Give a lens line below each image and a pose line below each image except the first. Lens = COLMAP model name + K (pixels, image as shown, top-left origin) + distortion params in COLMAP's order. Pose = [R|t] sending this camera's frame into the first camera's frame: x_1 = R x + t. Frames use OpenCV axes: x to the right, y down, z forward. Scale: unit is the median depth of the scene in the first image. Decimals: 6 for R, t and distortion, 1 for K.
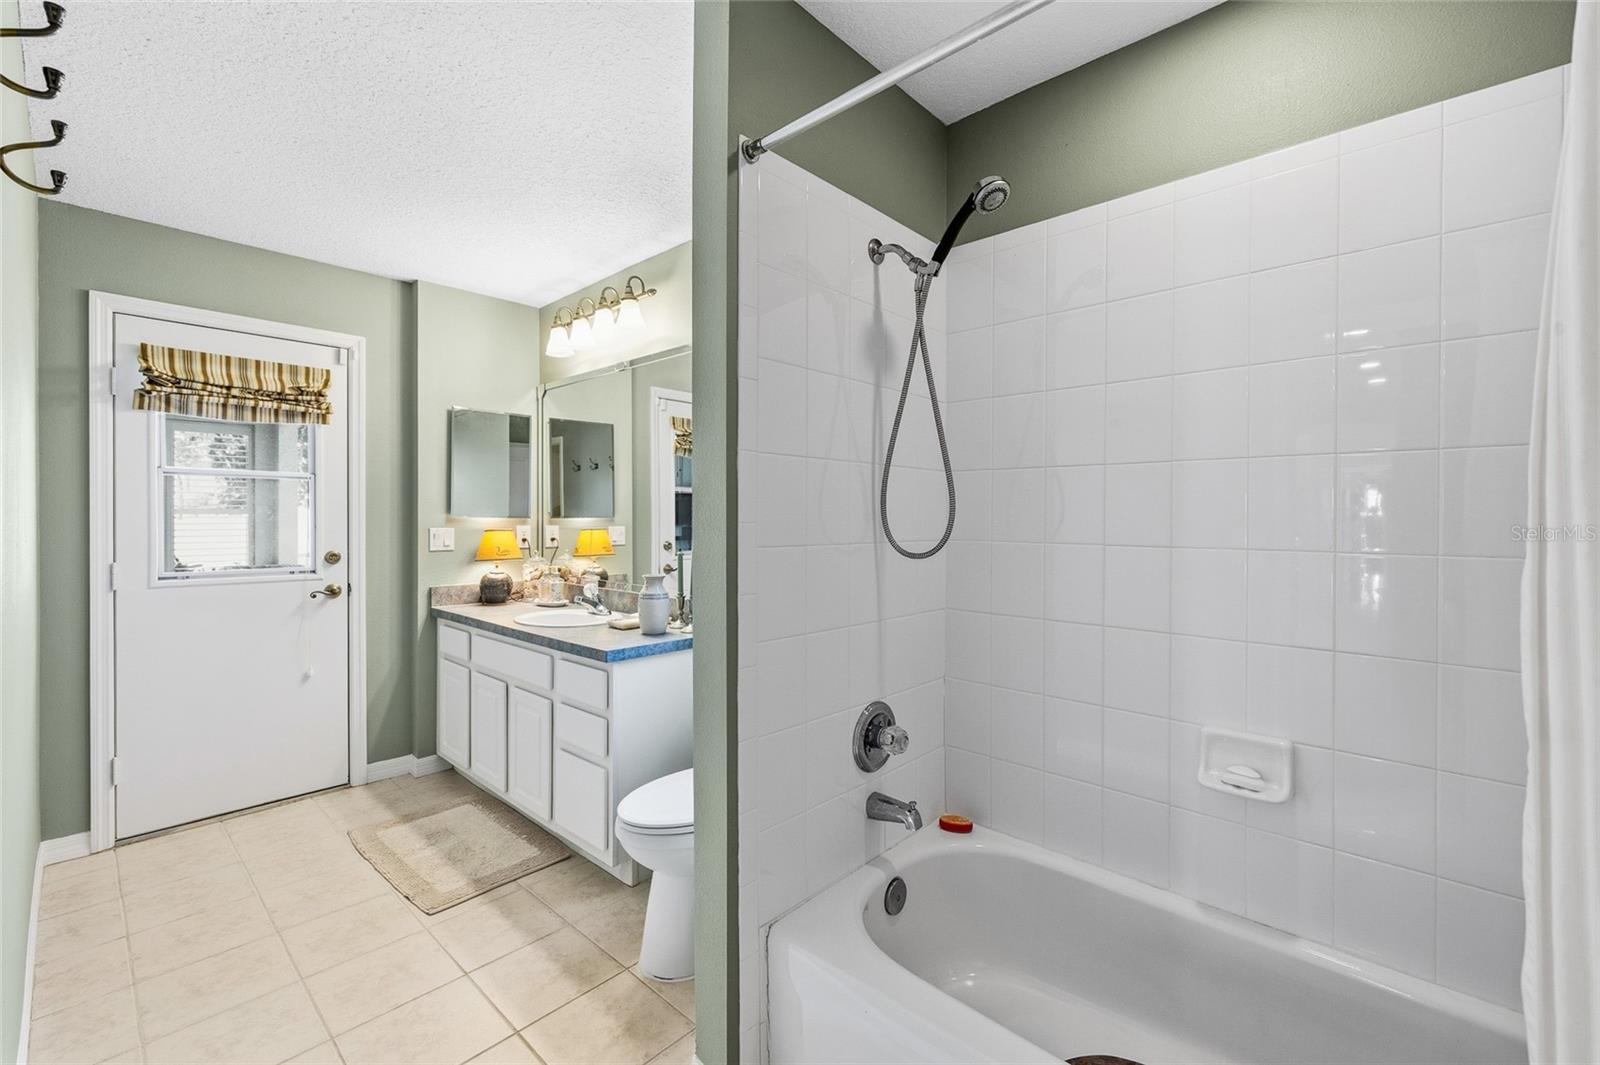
lens RADIAL K [[674.5, 0, 800.0], [0, 674.5, 532.5], [0, 0, 1]] dist [0.000230, 0.000089]
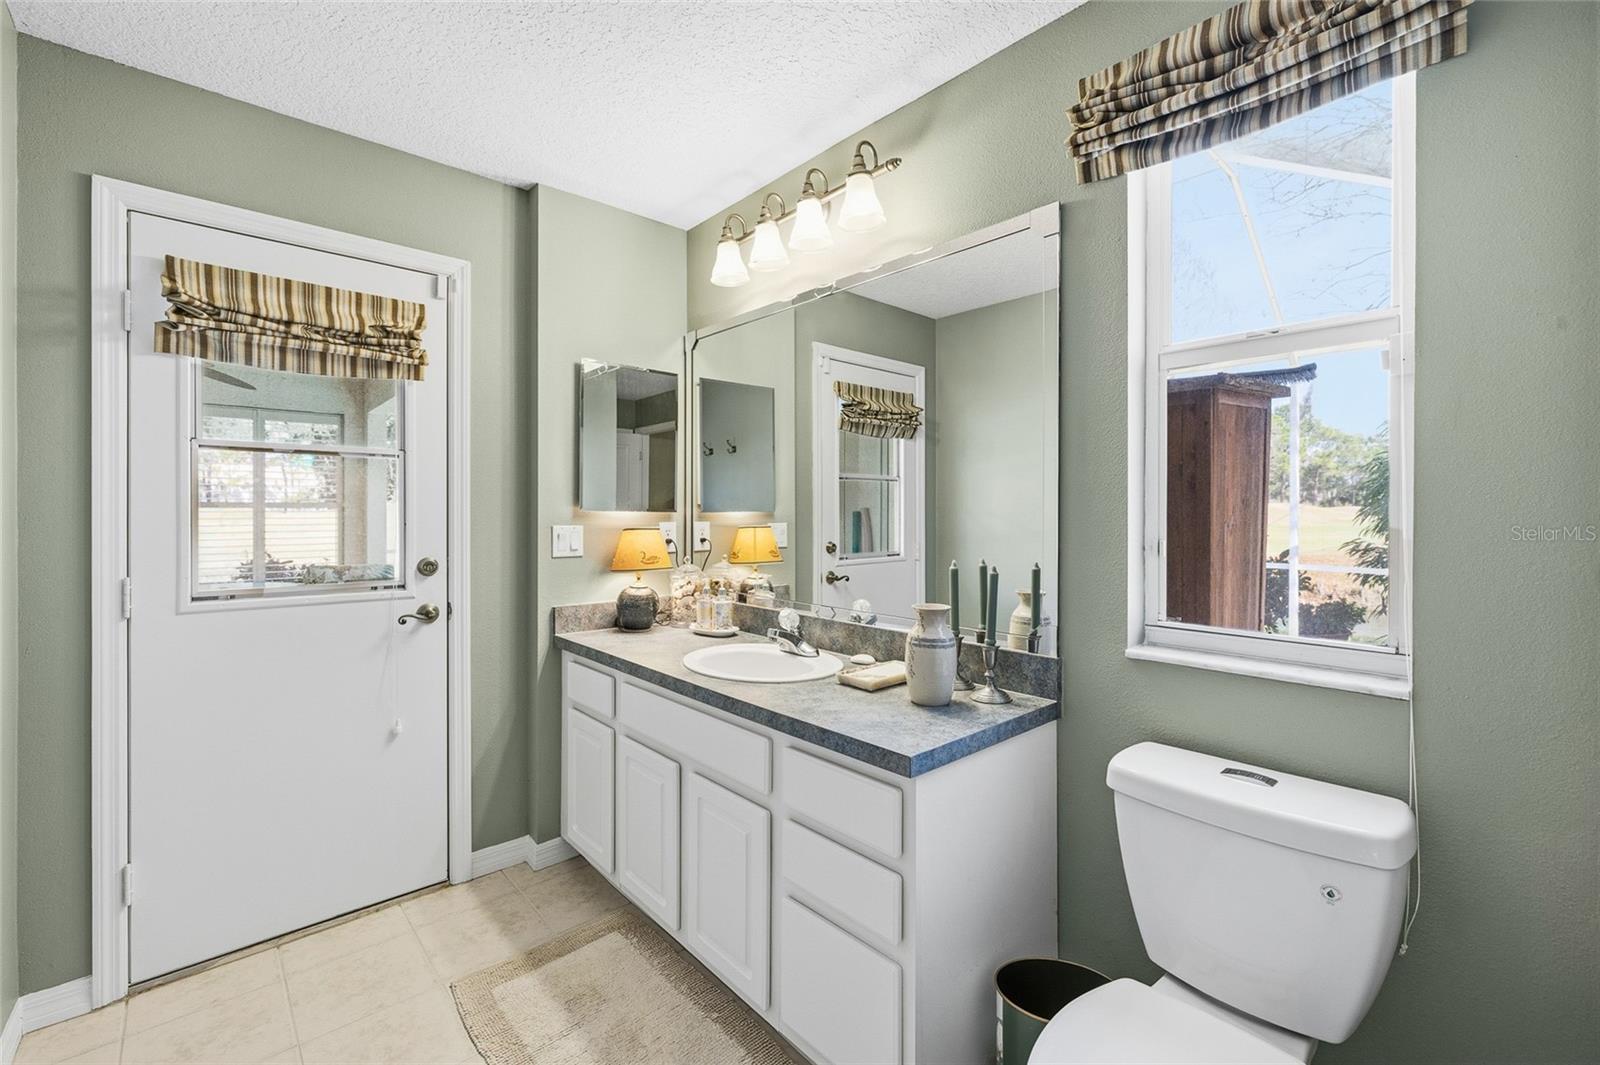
lens RADIAL K [[680.3, 0, 799.3], [0, 680.3, 527.1], [0, 0, 1]] dist [-0.000525, -0.000112]
pose [[0.995402, 0.001911, -0.095762, -0.242935], [-0.001884, 0.999998, 0.000380, -0.006674], [0.095763, -0.000198, 0.995404, 0.335626]]
